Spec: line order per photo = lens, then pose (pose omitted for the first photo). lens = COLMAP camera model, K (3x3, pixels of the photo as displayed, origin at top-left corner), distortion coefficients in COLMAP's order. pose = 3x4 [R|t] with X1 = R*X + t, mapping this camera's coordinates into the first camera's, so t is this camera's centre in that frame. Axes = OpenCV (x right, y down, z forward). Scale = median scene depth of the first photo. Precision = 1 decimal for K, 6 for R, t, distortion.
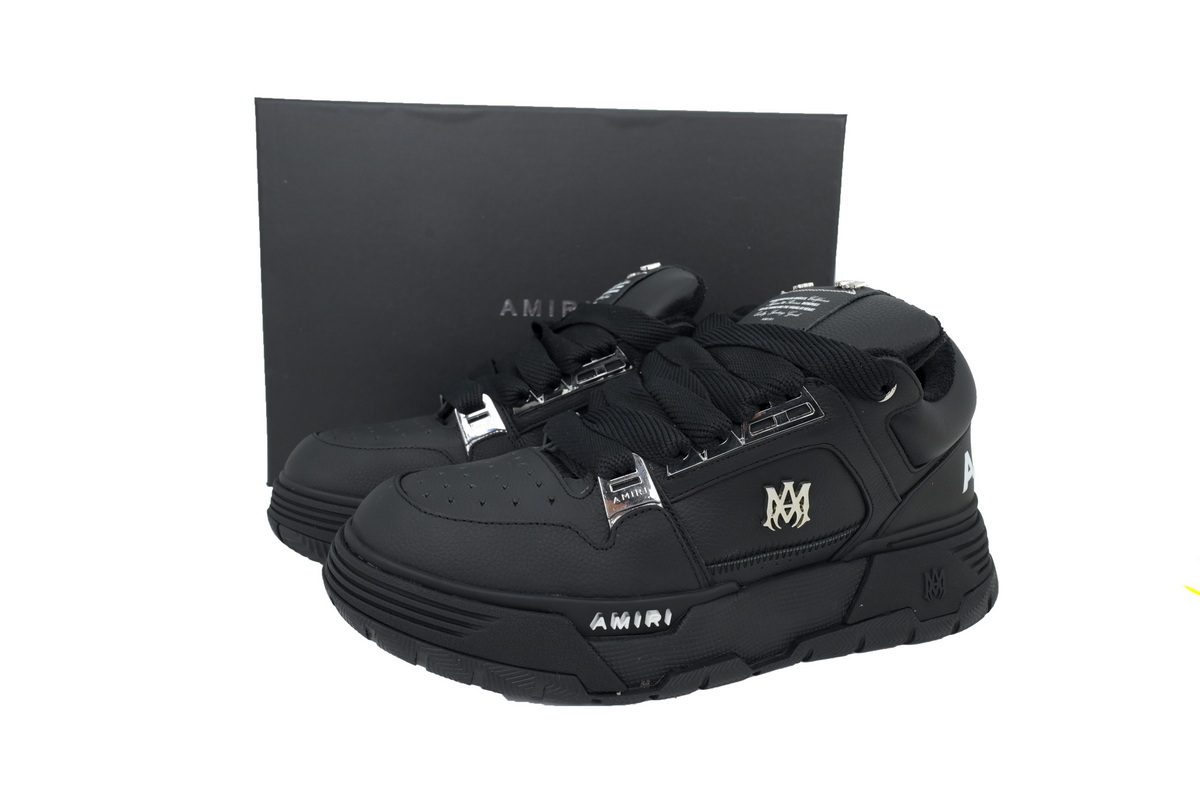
lens RADIAL K [[805.5, 0, 600.0], [0, 805.5, 400.0], [0, 0, 1]] dist [0.000668, -0.001247]
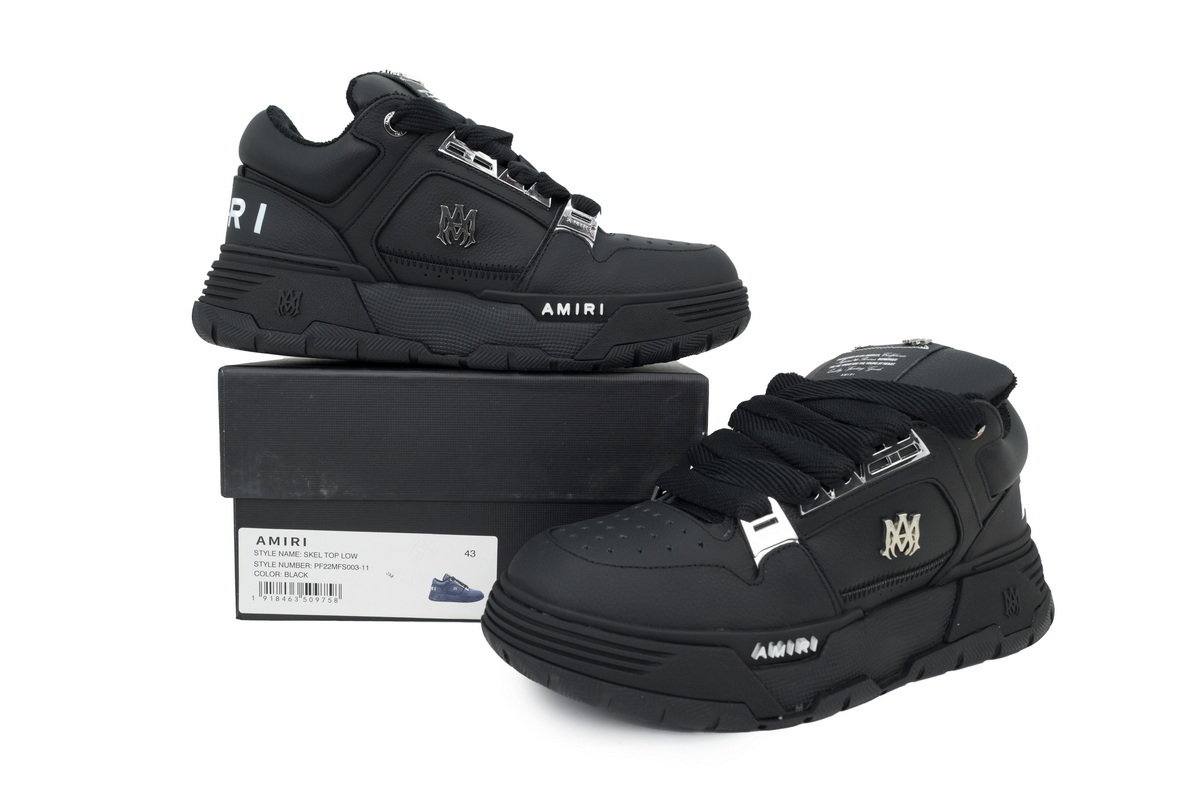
lens RADIAL K [[805.5, 0, 600.0], [0, 805.5, 400.0], [0, 0, 1]] dist [0.000668, -0.001247]
pose [[0.992485, -0.045441, 0.113617, -0.308754], [0.056120, 0.994118, -0.092633, 0.023356], [-0.108739, 0.098313, 0.989197, -0.088365]]
